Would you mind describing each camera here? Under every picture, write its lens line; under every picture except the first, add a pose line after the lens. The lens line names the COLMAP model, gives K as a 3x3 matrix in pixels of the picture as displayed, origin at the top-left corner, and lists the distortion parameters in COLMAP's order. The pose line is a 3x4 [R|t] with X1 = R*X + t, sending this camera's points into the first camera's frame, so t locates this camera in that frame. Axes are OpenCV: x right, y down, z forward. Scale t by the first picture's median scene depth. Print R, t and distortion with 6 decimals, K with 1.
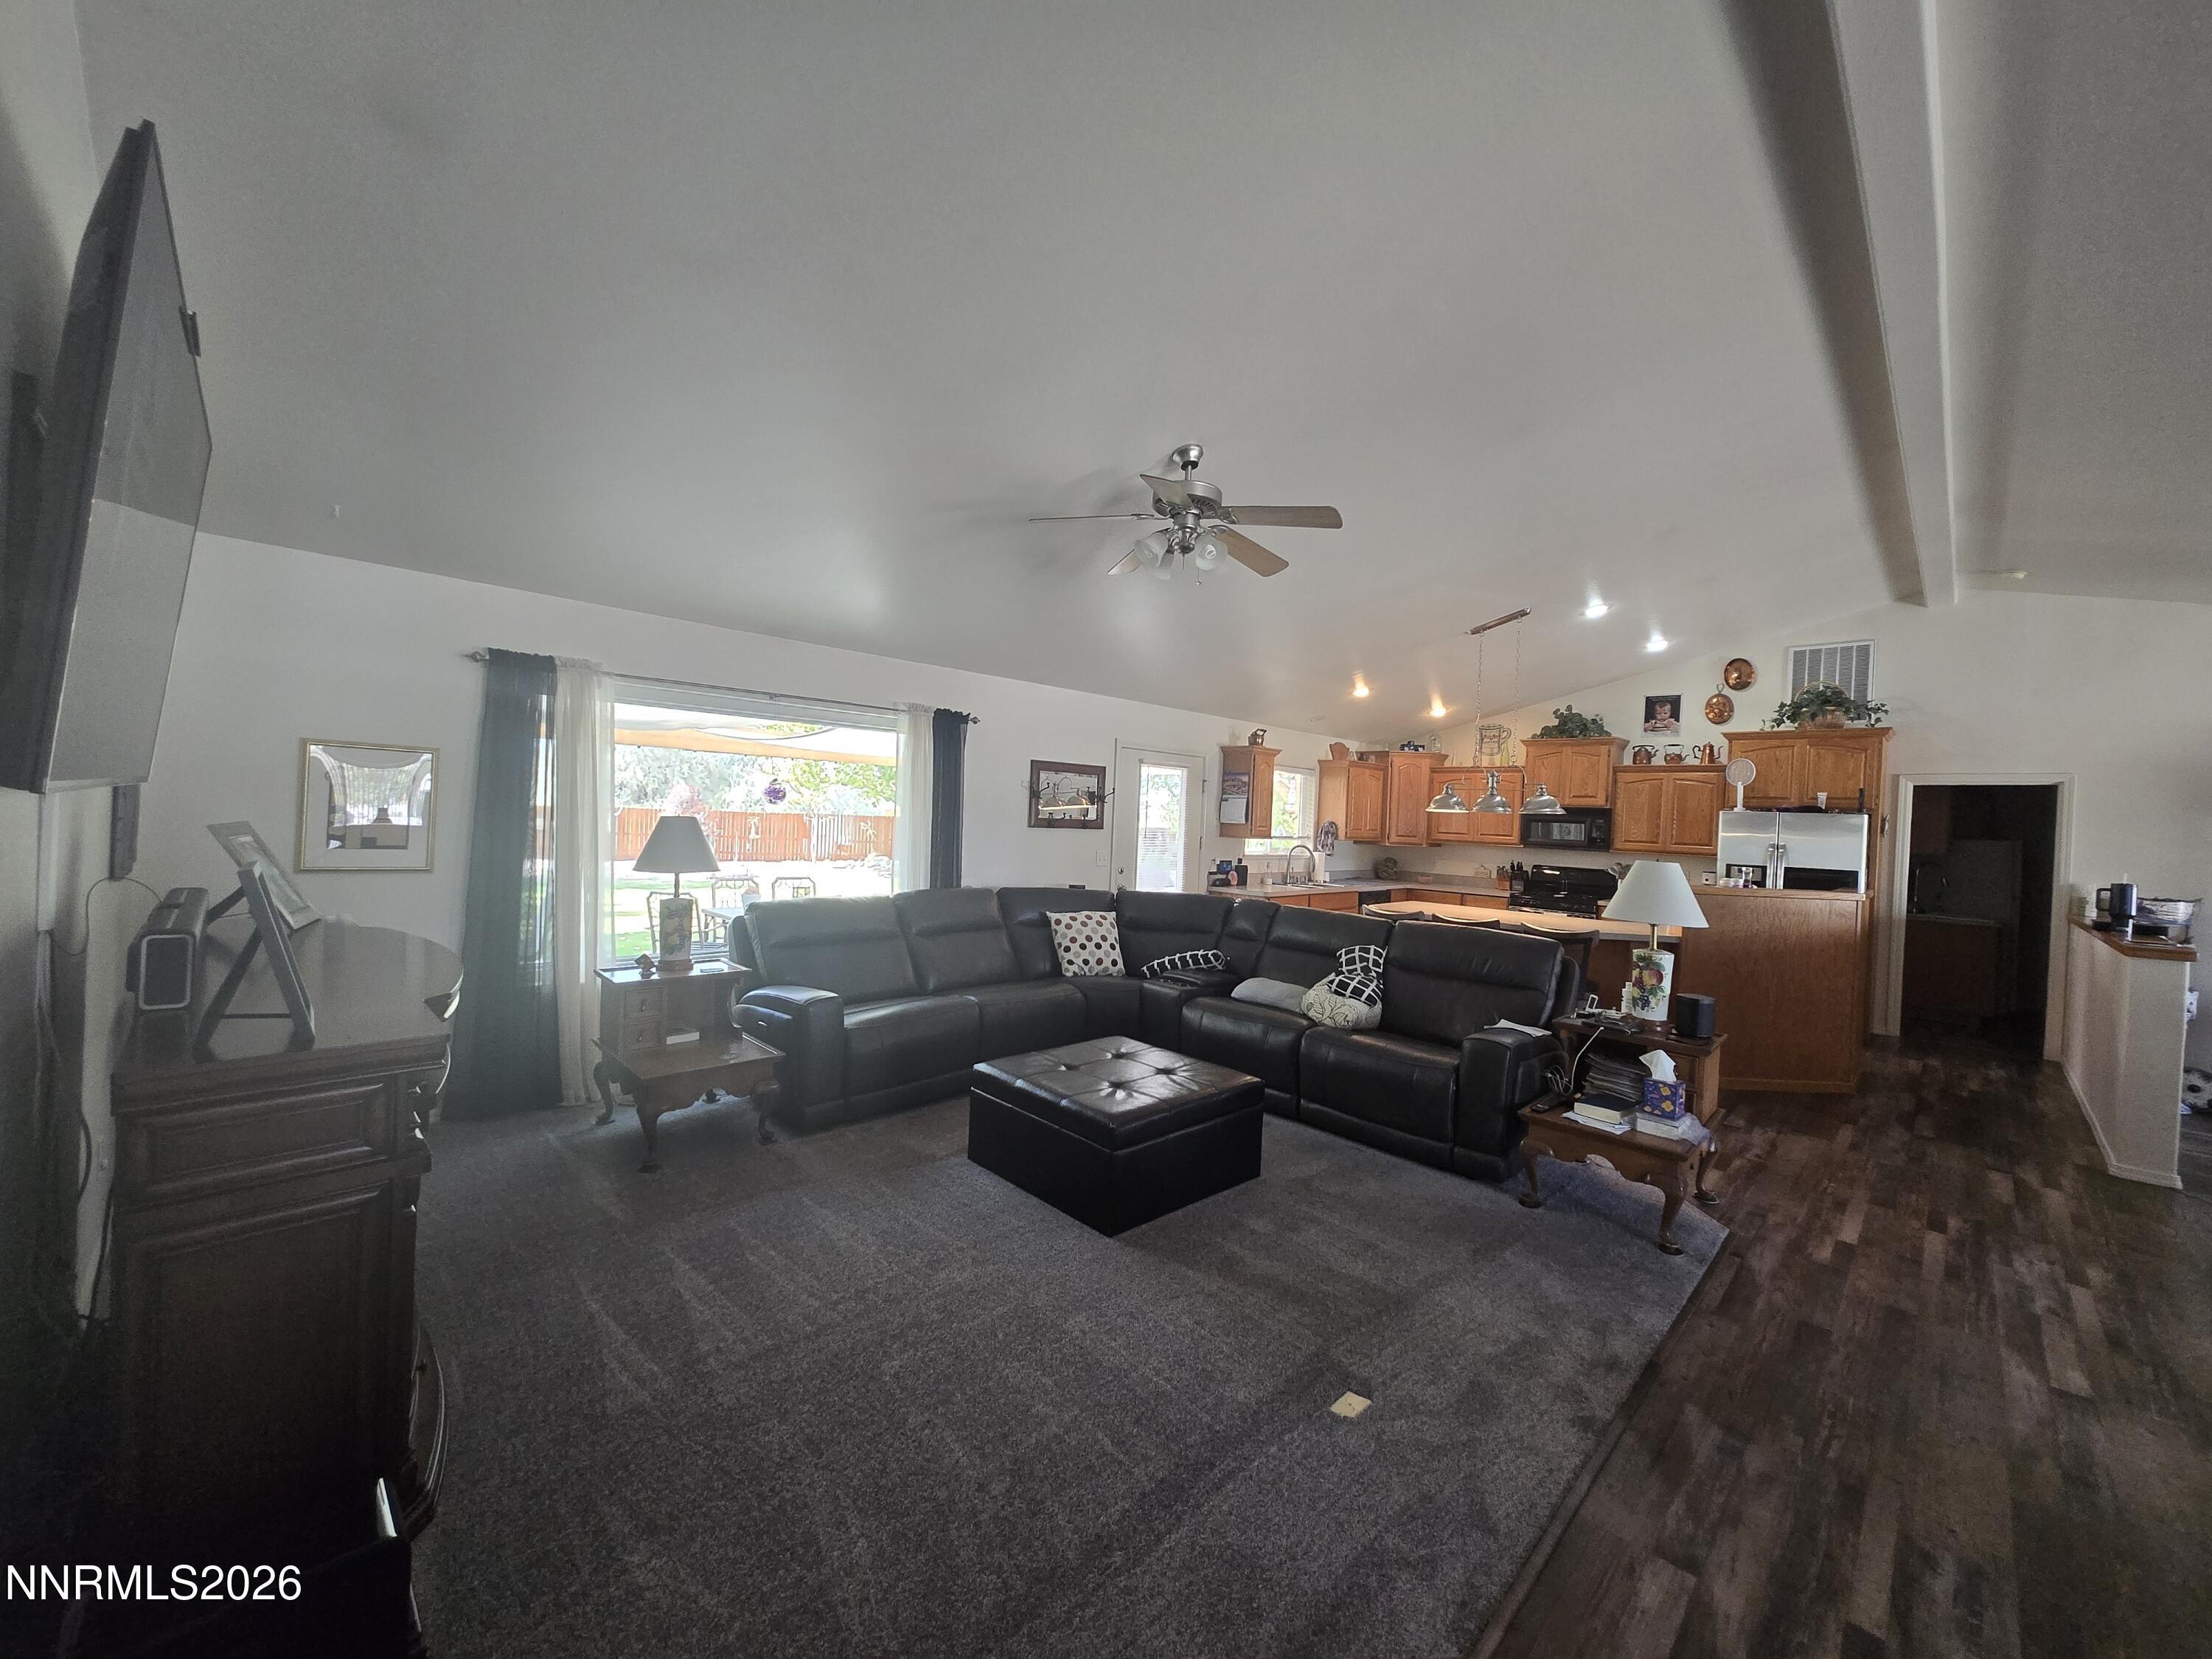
lens RADIAL K [[858.3, 0, 1100.7], [0, 858.3, 825.8], [0, 0, 1]] dist [0.004014, -0.000079]
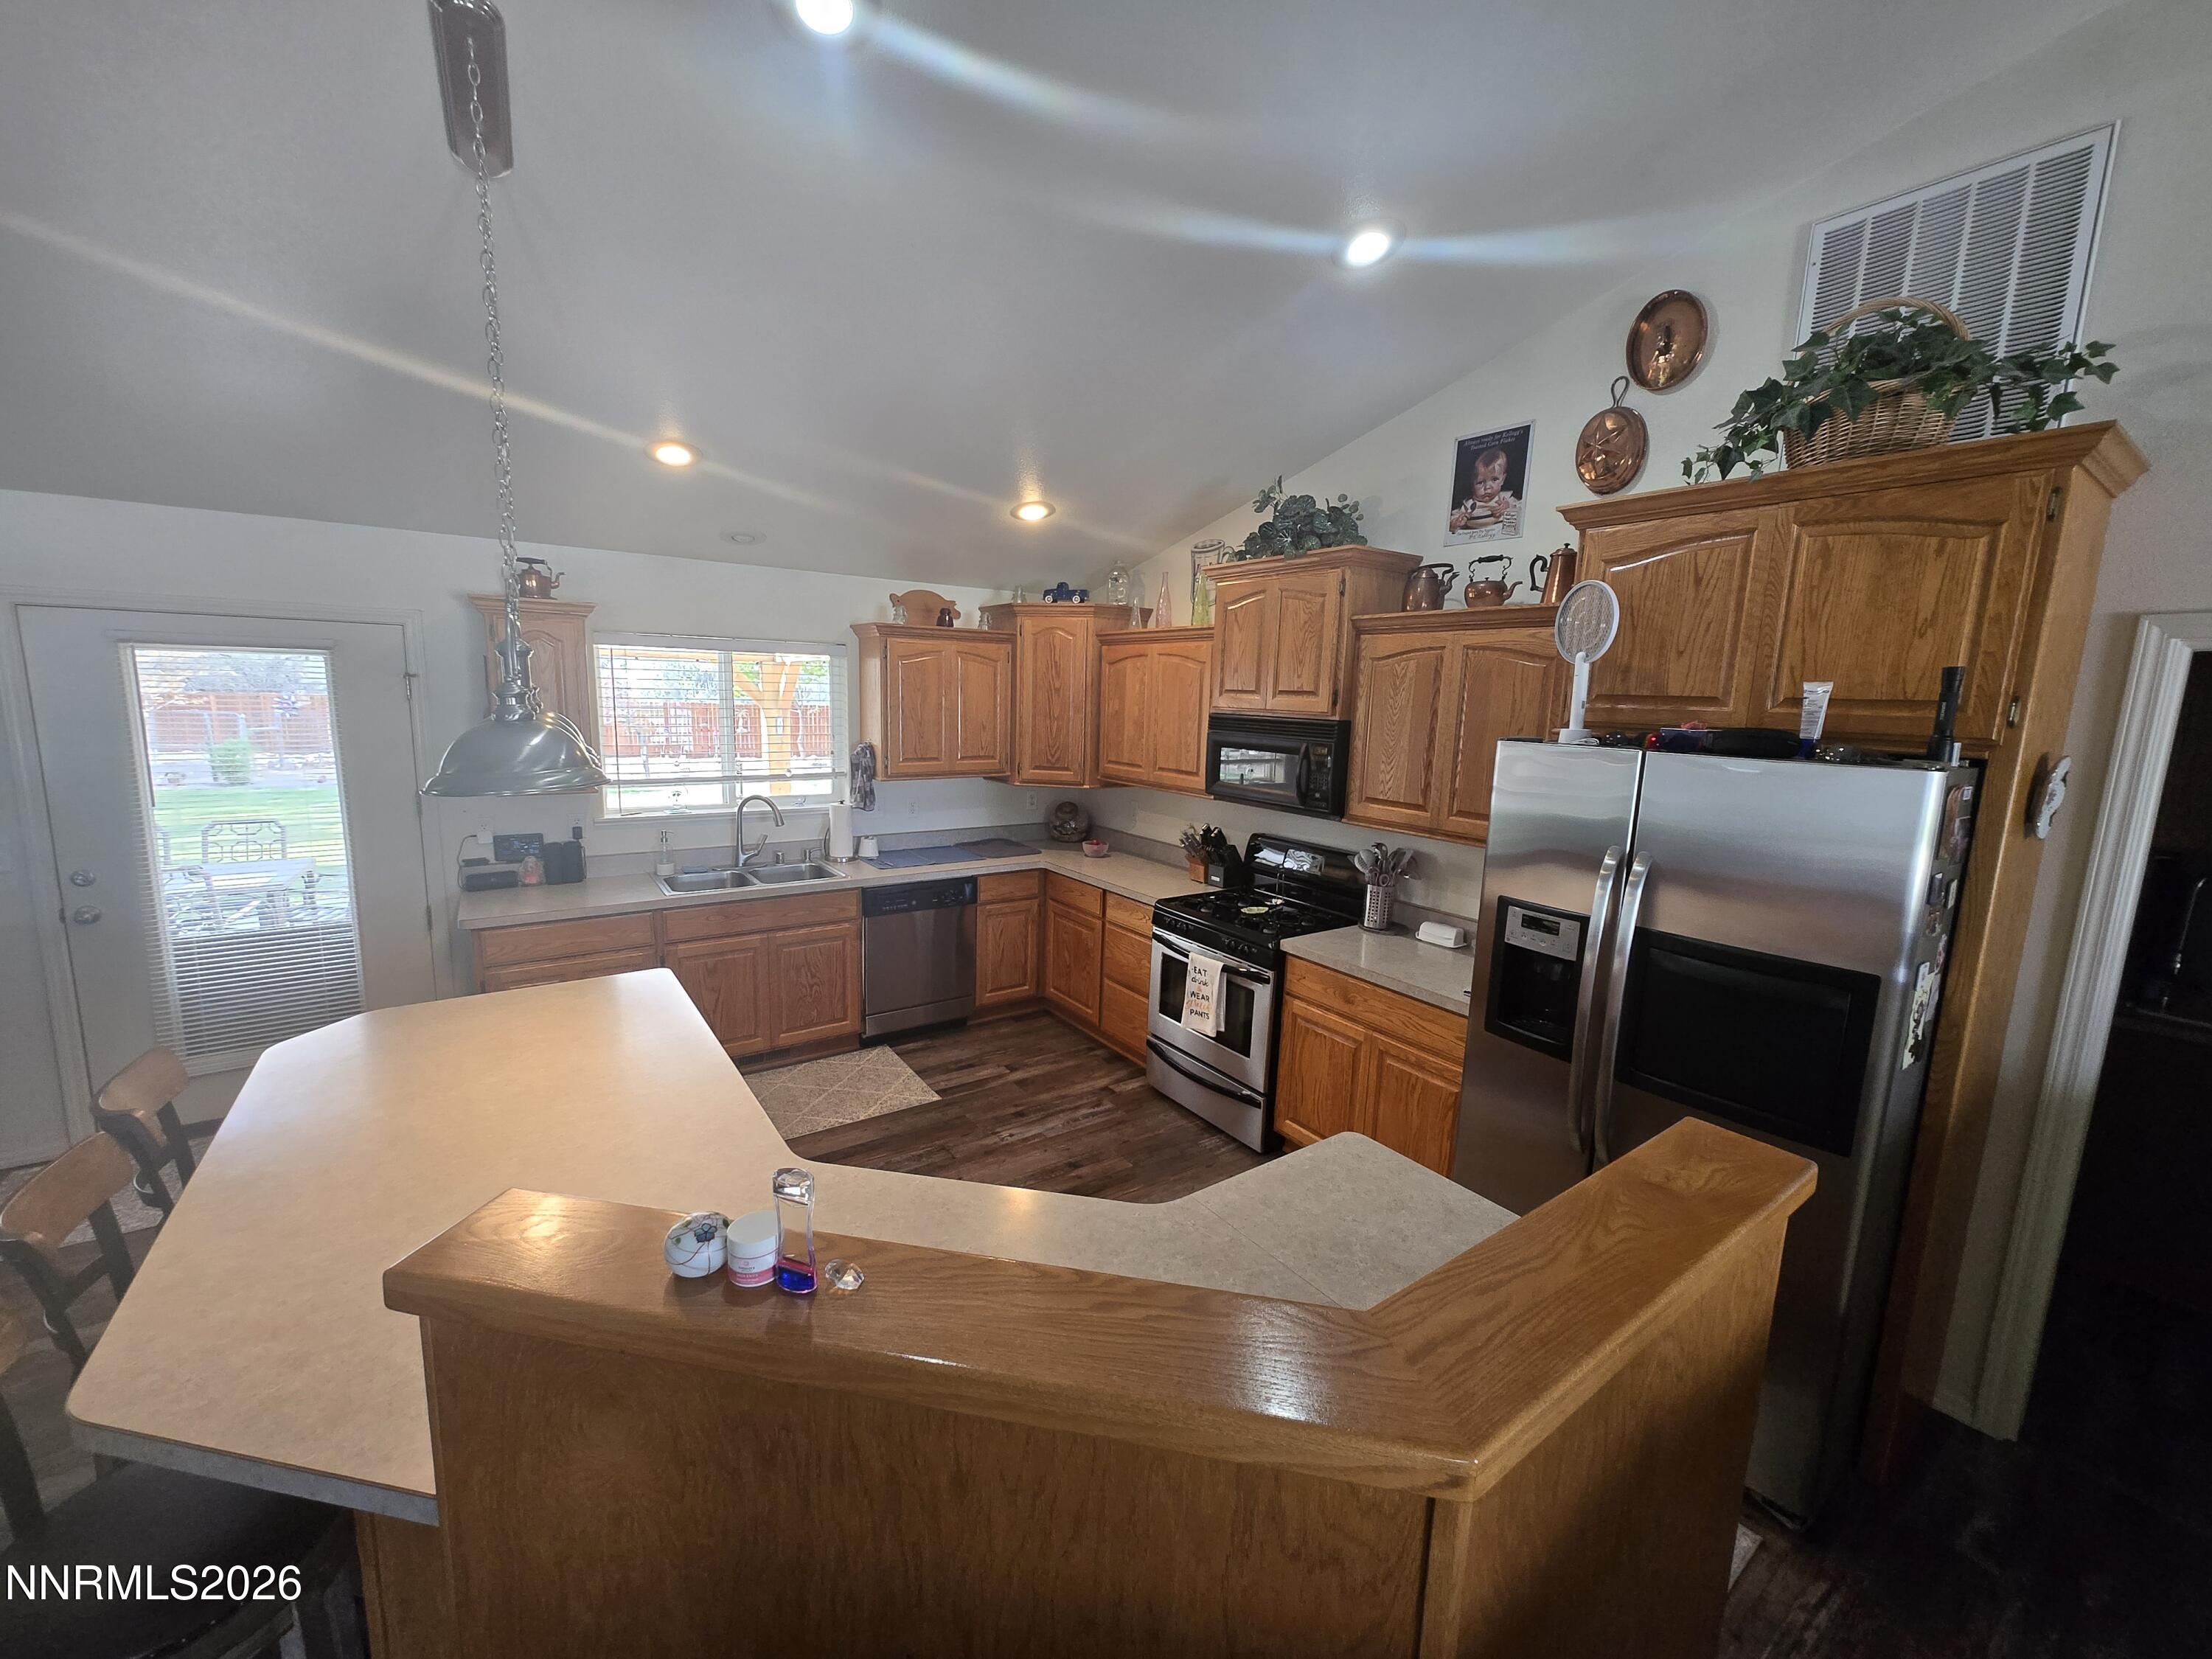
lens RADIAL K [[858.3, 0, 1096.1], [0, 858.3, 824.9], [0, 0, 1]] dist [0.004014, -0.000079]
pose [[0.984070, 0.012763, -0.177321, 0.564362], [0.011525, 0.990741, 0.135272, -0.029038], [0.177406, -0.135161, 0.974812, 0.575353]]
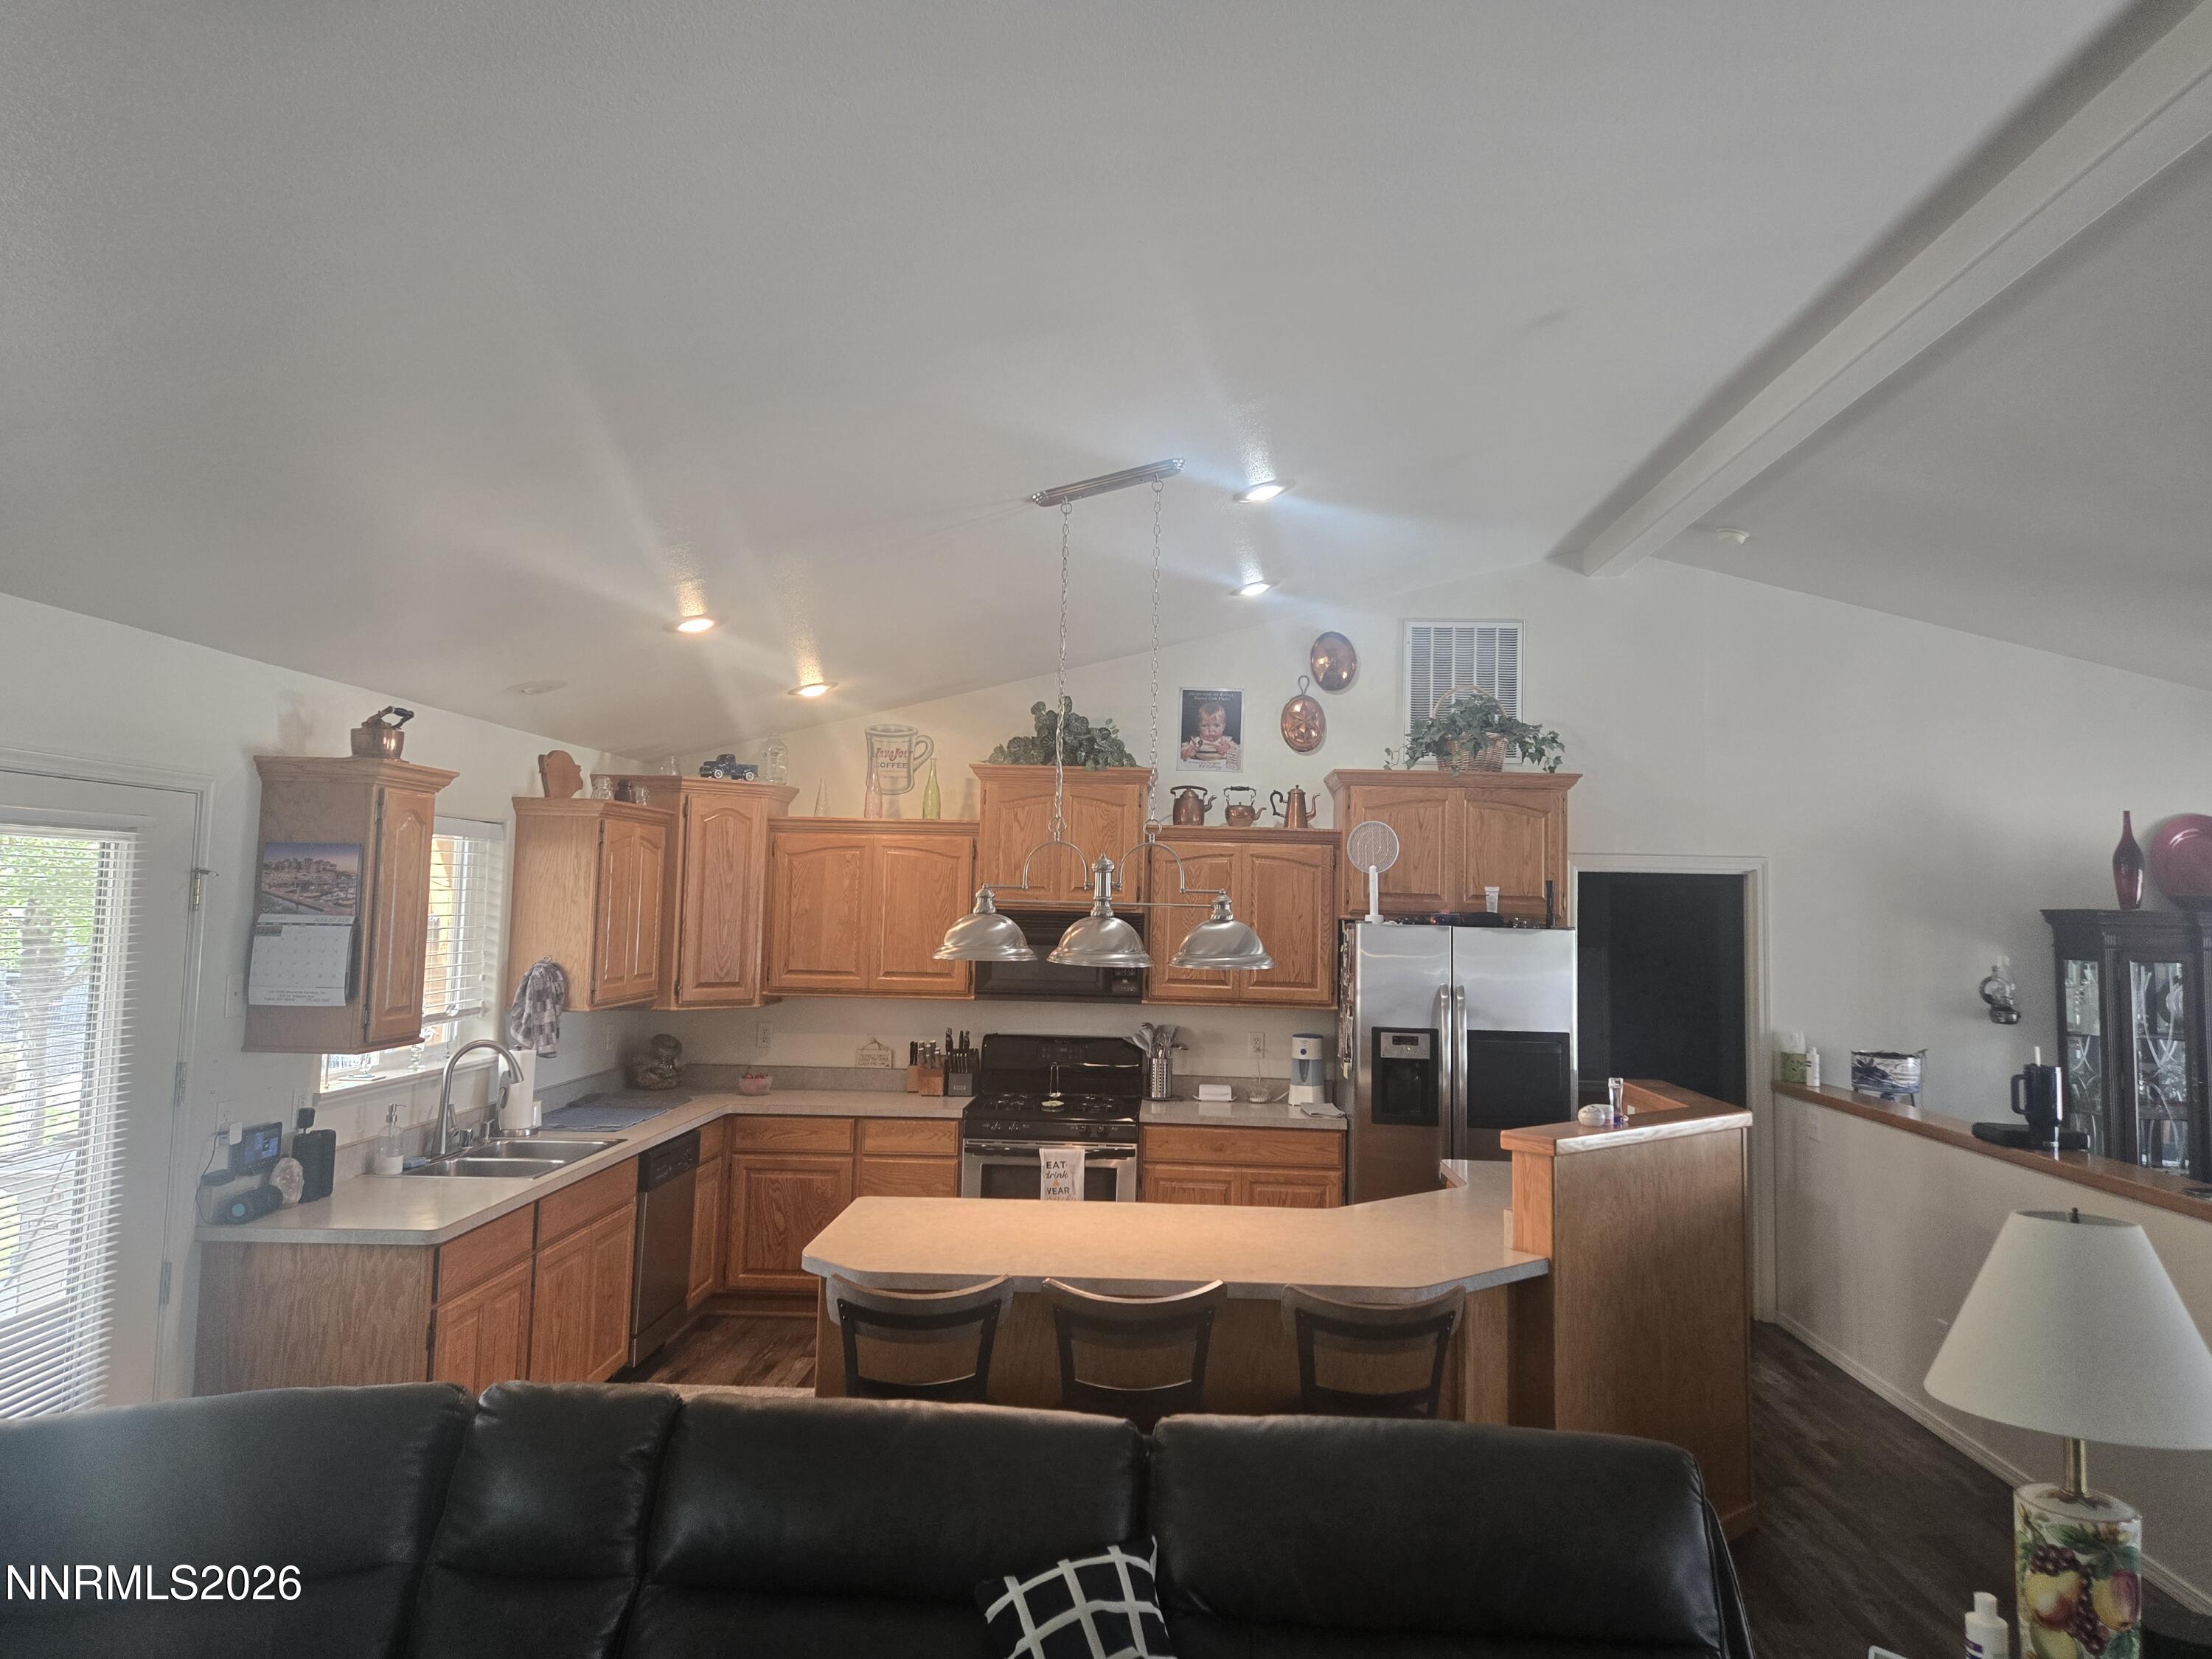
lens RADIAL K [[1554.0, 0, 1111.1], [0, 1554.0, 797.4], [0, 0, 1]] dist [0.061016, -0.005294]
pose [[0.738357, 0.021605, 0.674064, -0.014616], [0.016962, 0.998576, -0.050587, -0.043320], [-0.674197, 0.048785, 0.736939, 0.371923]]
